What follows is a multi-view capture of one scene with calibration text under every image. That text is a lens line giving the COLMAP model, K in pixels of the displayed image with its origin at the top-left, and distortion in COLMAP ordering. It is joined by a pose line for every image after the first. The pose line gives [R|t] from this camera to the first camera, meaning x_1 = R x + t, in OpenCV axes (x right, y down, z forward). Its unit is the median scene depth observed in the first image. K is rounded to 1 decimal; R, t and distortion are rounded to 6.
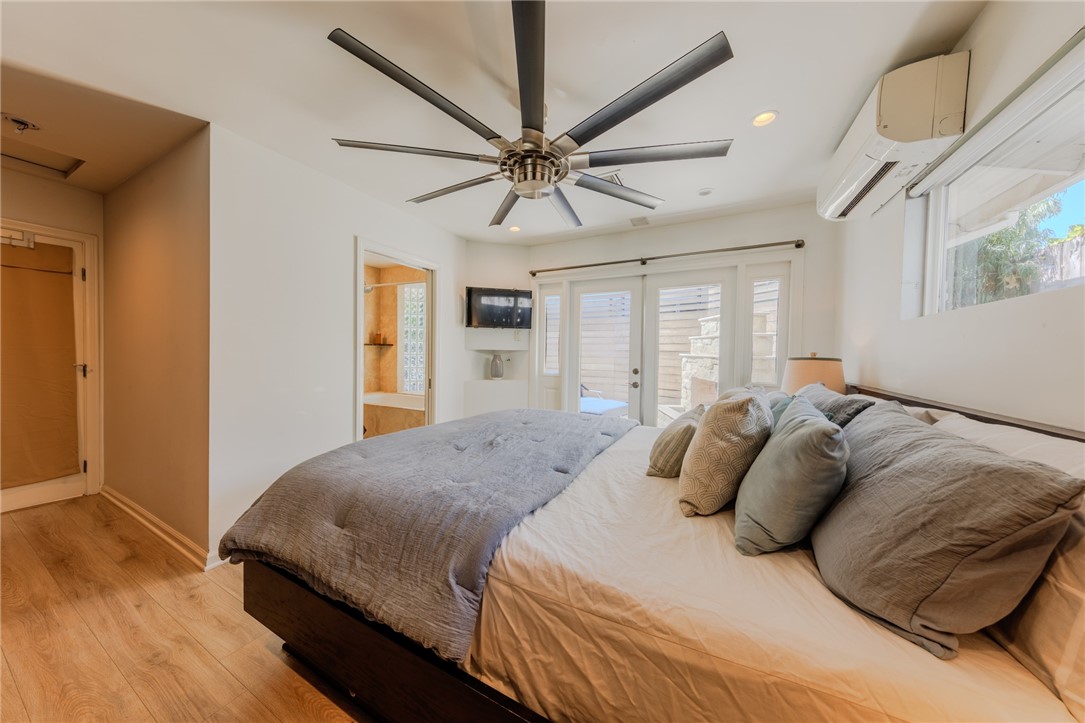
lens RADIAL K [[340.1, 0, 541.9], [0, 340.1, 360.5], [0, 0, 1]] dist [0.007229, -0.000279]
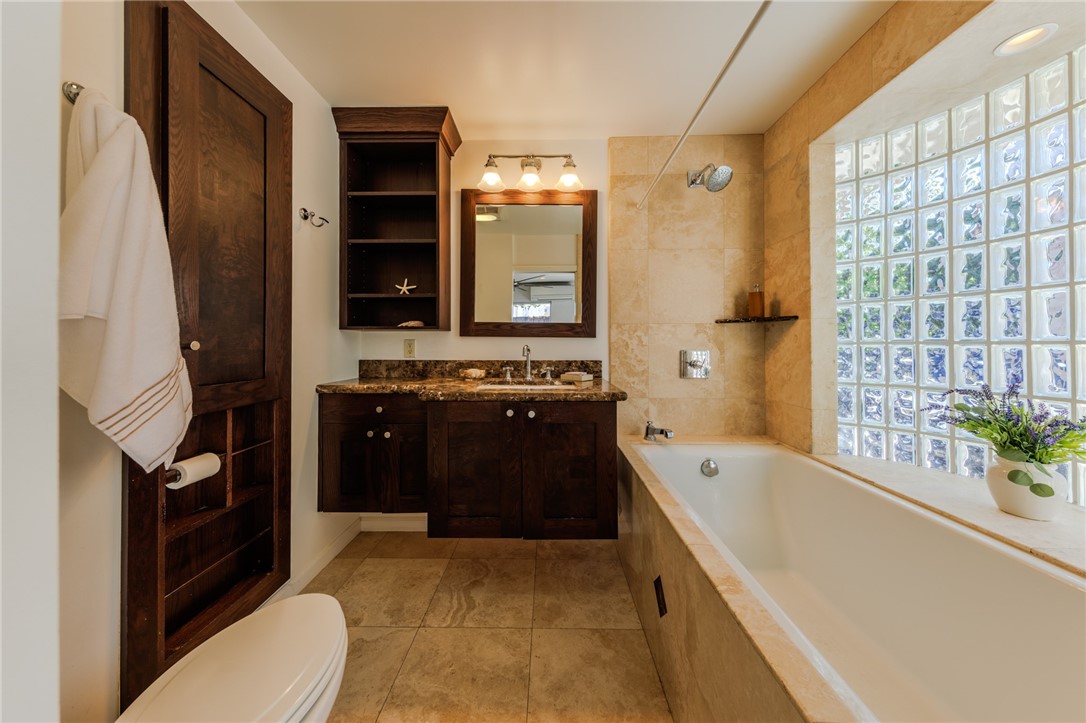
lens RADIAL K [[353.7, 0, 537.9], [0, 353.7, 342.7], [0, 0, 1]] dist [0.000102, -0.000186]
pose [[0.437319, -0.022940, -0.899014, -0.221851], [-0.009992, 0.999489, -0.030365, -0.004991], [0.899251, 0.022262, 0.436867, 0.589506]]
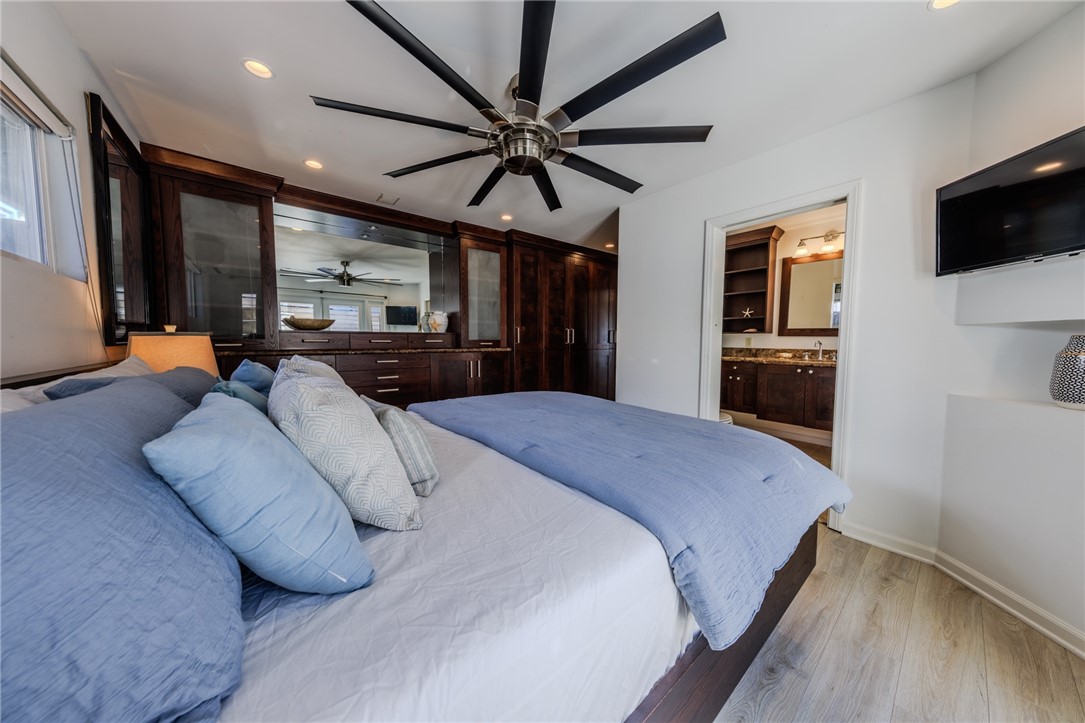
lens RADIAL K [[342.7, 0, 542.5], [0, 342.7, 361.5], [0, 0, 1]] dist [0.002024, 0.000019]
pose [[-0.385121, 0.043354, -0.921847, 0.305096], [-0.030307, 0.997763, 0.059586, 0.003161], [0.922368, 0.050886, -0.382945, 0.494047]]
